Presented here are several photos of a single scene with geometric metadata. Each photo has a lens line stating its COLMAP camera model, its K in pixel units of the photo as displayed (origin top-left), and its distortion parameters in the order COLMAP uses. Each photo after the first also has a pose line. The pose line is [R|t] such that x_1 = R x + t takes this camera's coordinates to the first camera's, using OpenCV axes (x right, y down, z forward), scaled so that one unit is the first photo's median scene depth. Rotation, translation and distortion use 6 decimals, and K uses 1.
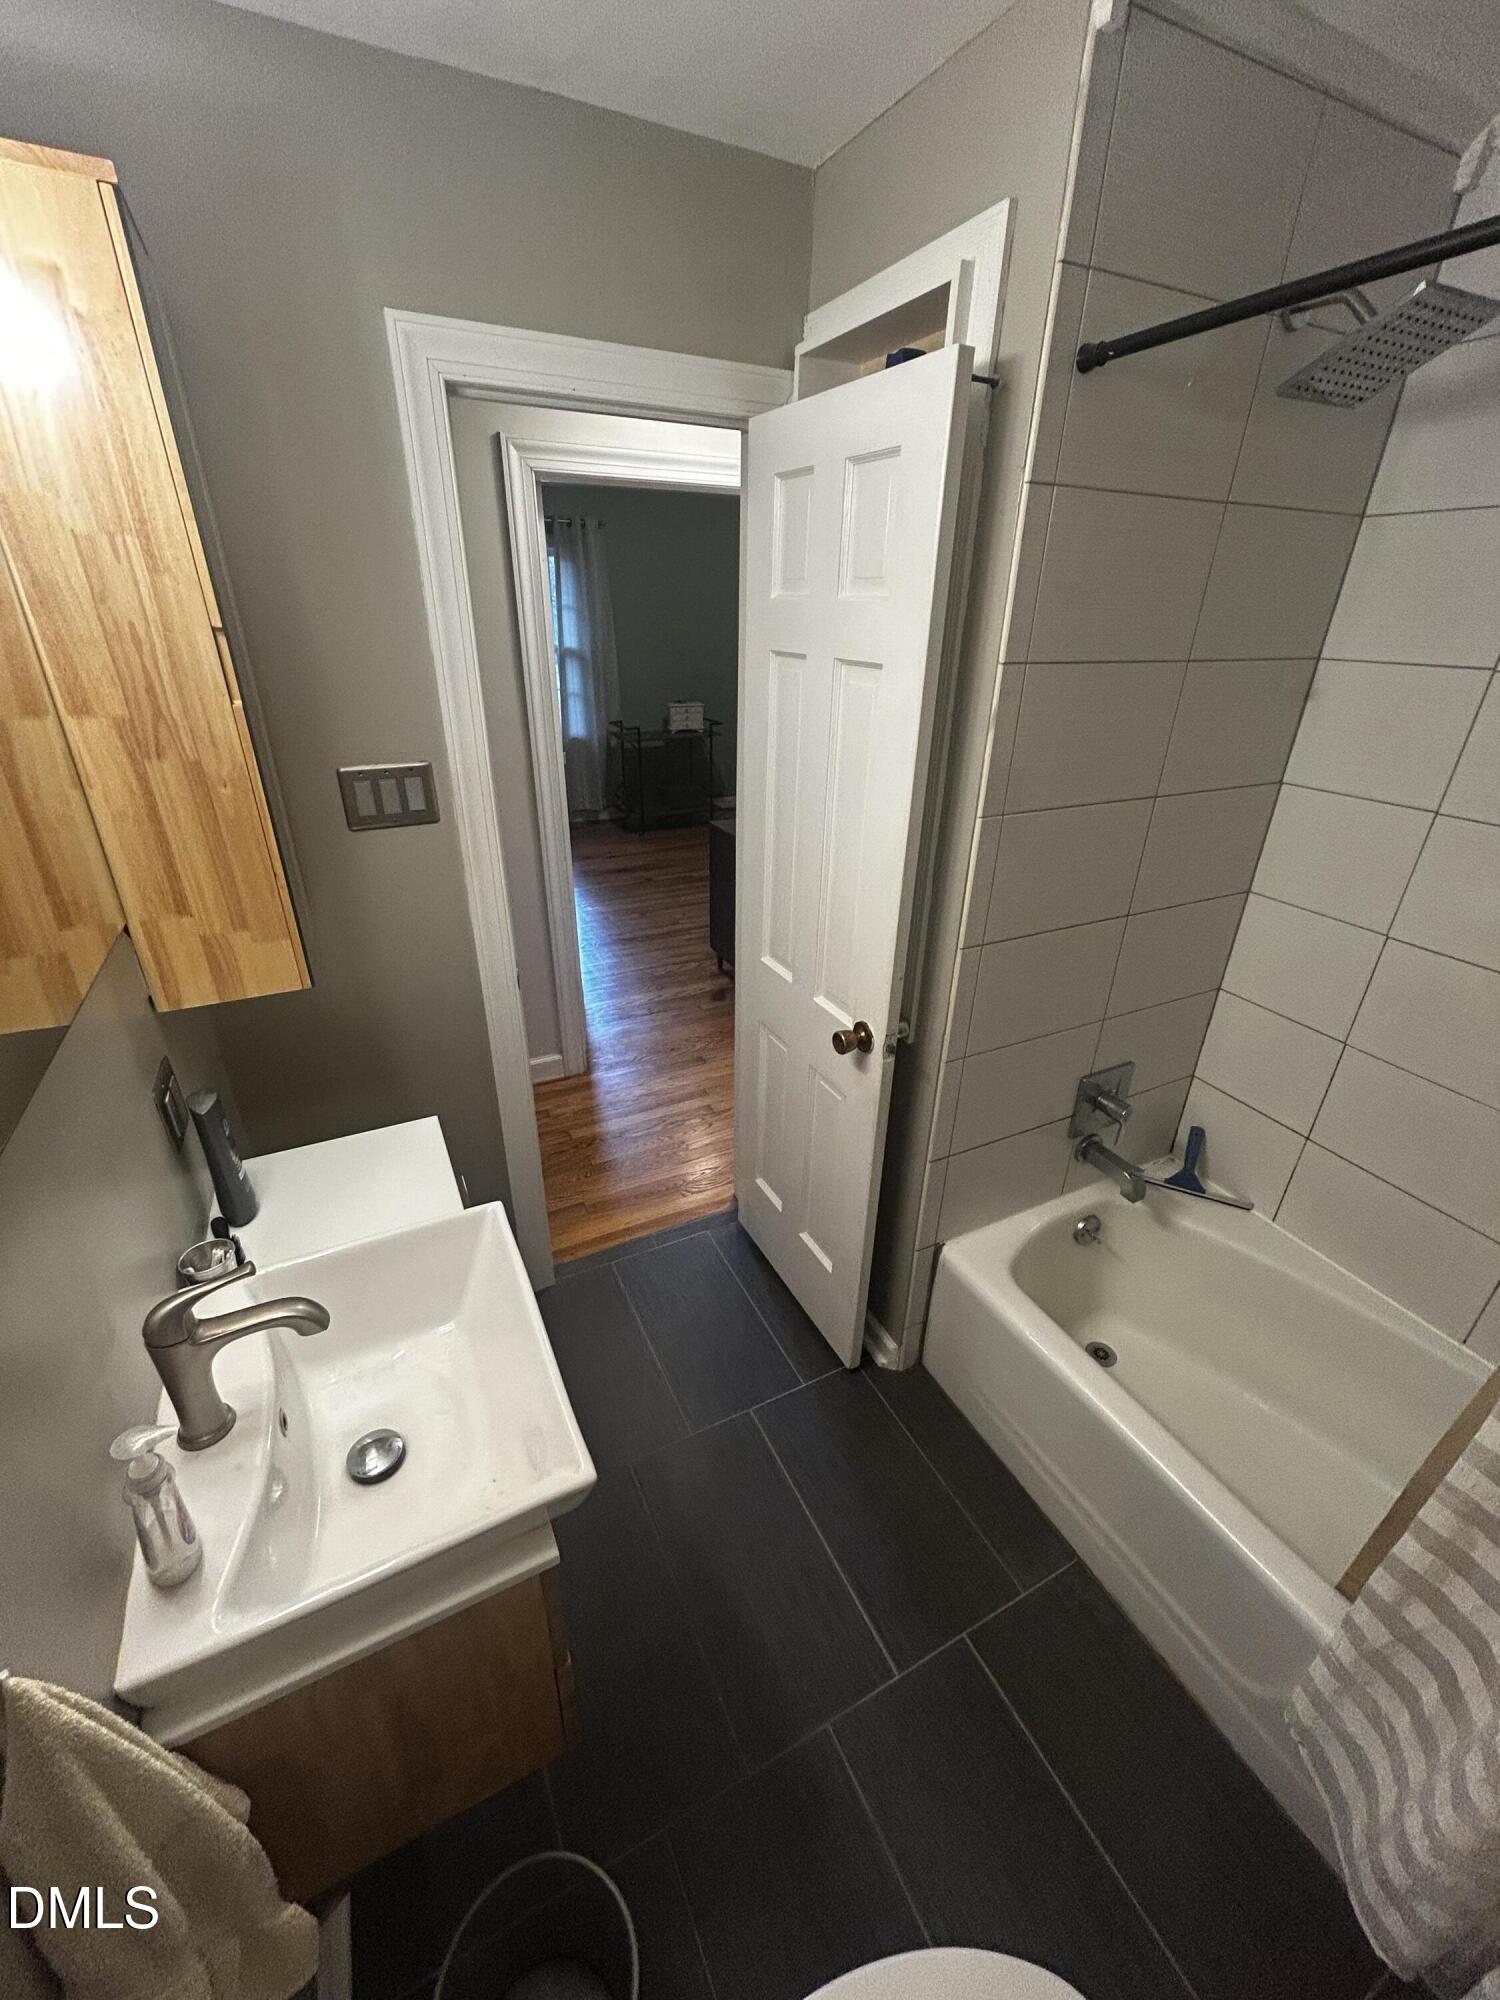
lens RADIAL K [[804.8, 0, 752.1], [0, 804.8, 1004.1], [0, 0, 1]] dist [0.003970, -0.000271]
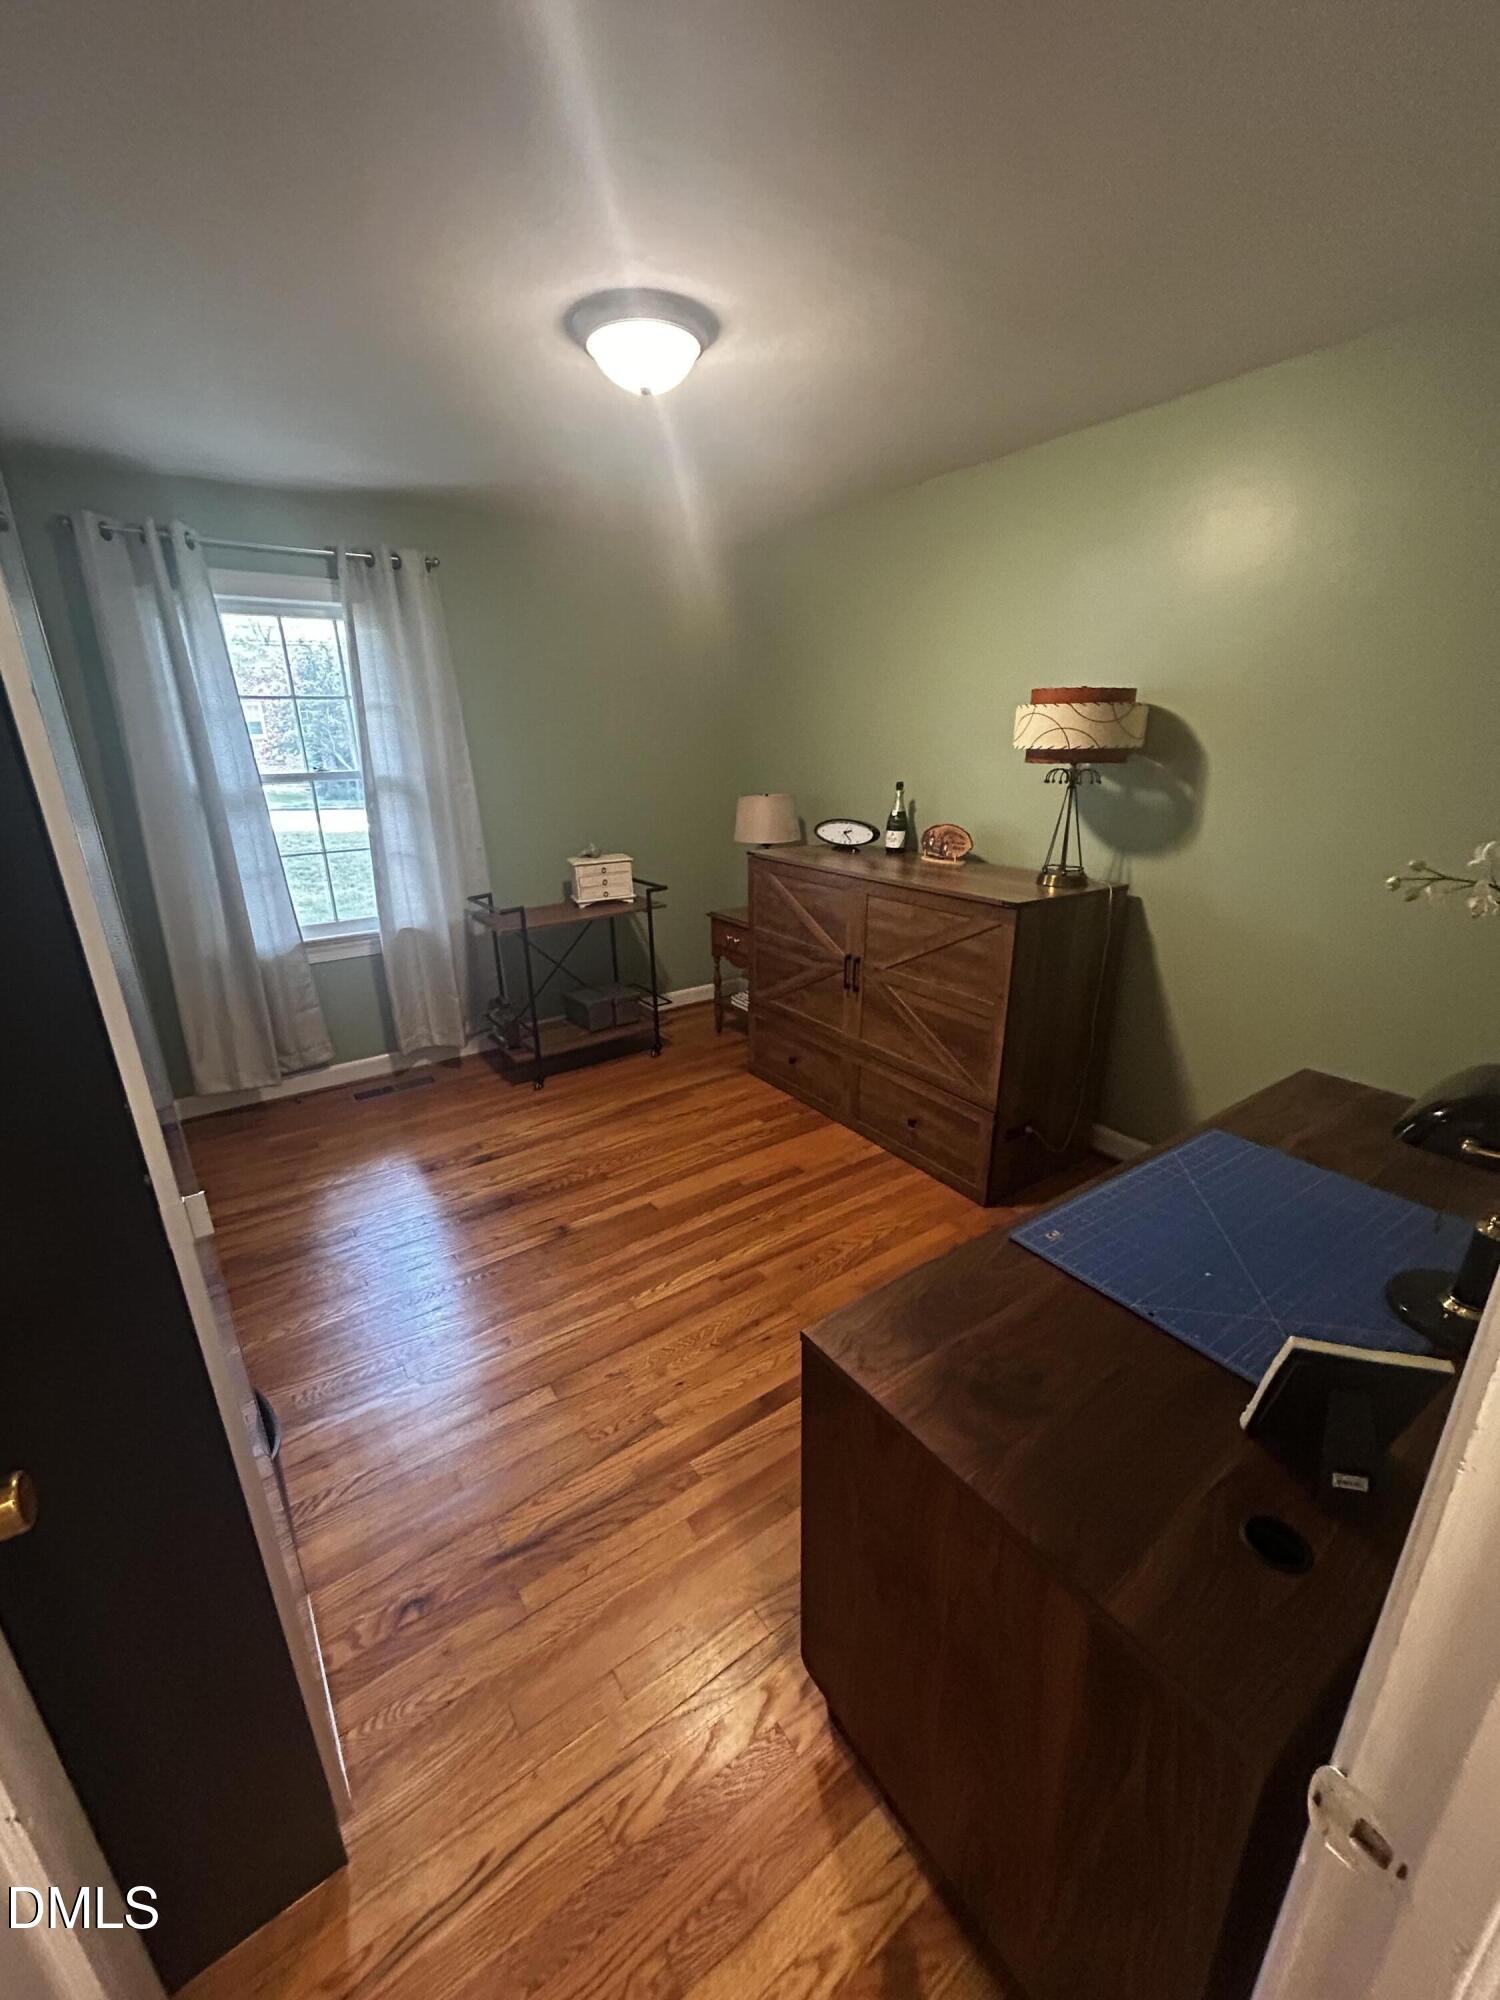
lens RADIAL K [[804.8, 0, 752.1], [0, 804.8, 1004.1], [0, 0, 1]] dist [0.003970, -0.000271]
pose [[0.988309, -0.079524, 0.130079, -0.060649], [0.095268, 0.988233, -0.119667, -0.194654], [-0.119032, 0.130661, 0.984256, 0.440603]]
